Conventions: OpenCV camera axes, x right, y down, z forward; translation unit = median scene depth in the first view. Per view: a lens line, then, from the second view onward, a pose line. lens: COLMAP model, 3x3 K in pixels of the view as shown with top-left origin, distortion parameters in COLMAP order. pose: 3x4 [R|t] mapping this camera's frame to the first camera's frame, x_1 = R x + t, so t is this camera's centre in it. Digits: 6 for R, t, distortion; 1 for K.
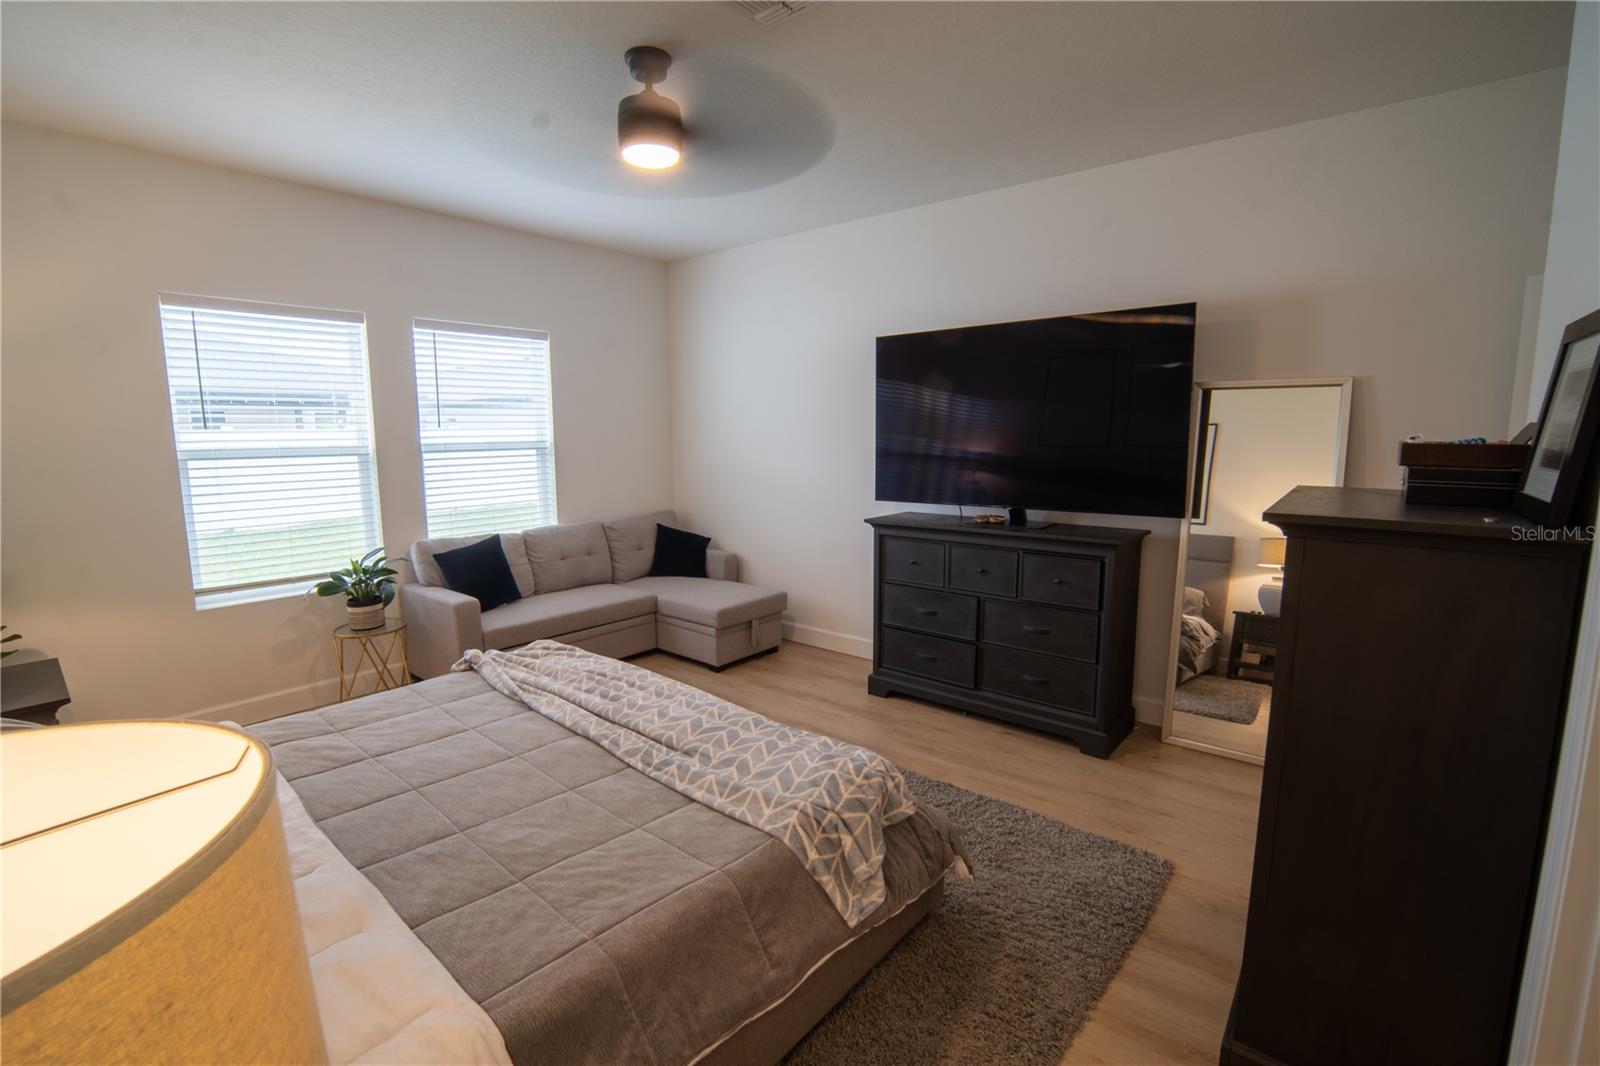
lens RADIAL K [[713.0, 0, 795.0], [0, 713.0, 527.4], [0, 0, 1]] dist [-0.036505, 0.008033]
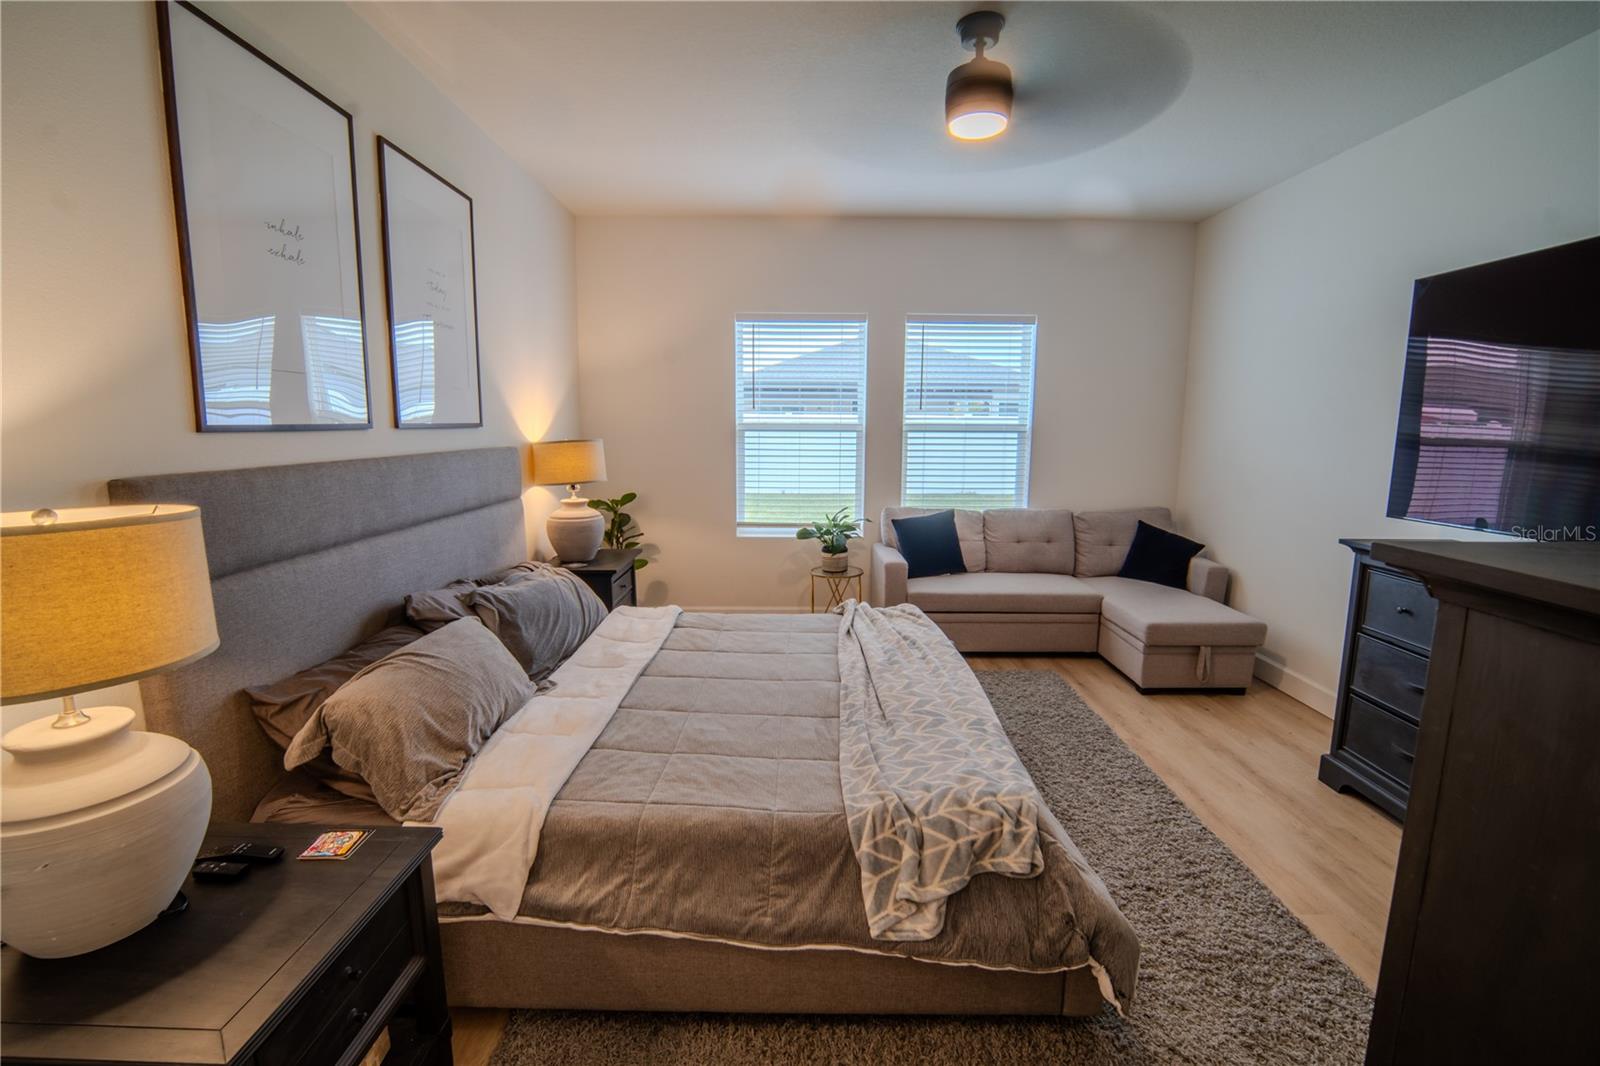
lens RADIAL K [[713.0, 0, 798.0], [0, 713.0, 527.8], [0, 0, 1]] dist [-0.036505, 0.008033]
pose [[0.642727, 0.122388, -0.756256, 0.277927], [-0.113643, 0.991467, 0.063870, -0.005473], [0.757620, 0.044892, 0.651151, 0.128248]]
